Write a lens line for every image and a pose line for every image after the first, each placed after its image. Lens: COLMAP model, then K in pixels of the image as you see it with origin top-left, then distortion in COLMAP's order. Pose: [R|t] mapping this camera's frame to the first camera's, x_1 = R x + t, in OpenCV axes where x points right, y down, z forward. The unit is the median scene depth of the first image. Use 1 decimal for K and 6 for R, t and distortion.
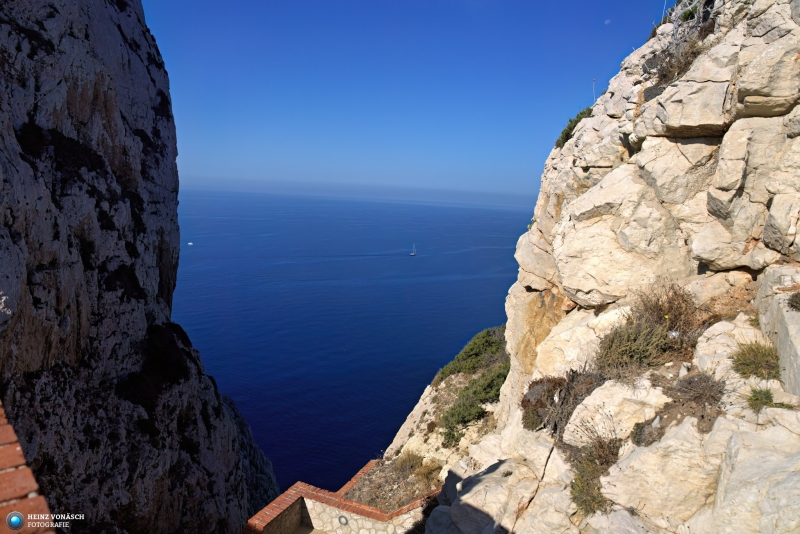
lens RADIAL K [[543.2, 0, 400.0], [0, 543.2, 267.0], [0, 0, 1]] dist [-0.105621, 0.080101]
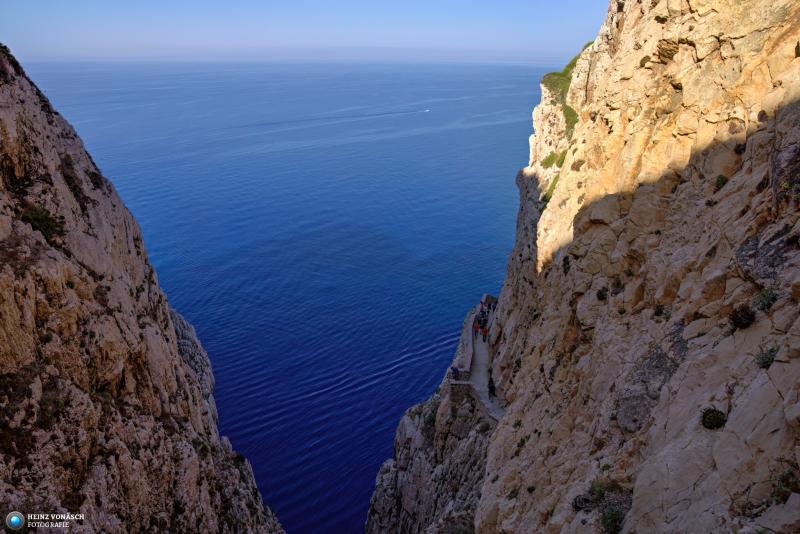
lens RADIAL K [[543.2, 0, 400.0], [0, 543.2, 267.0], [0, 0, 1]] dist [-0.105621, 0.080101]
pose [[0.981261, -0.106138, 0.160817, -0.146219], [0.062528, 0.964847, 0.255264, 0.267570], [-0.182258, -0.240425, 0.953403, 0.446511]]
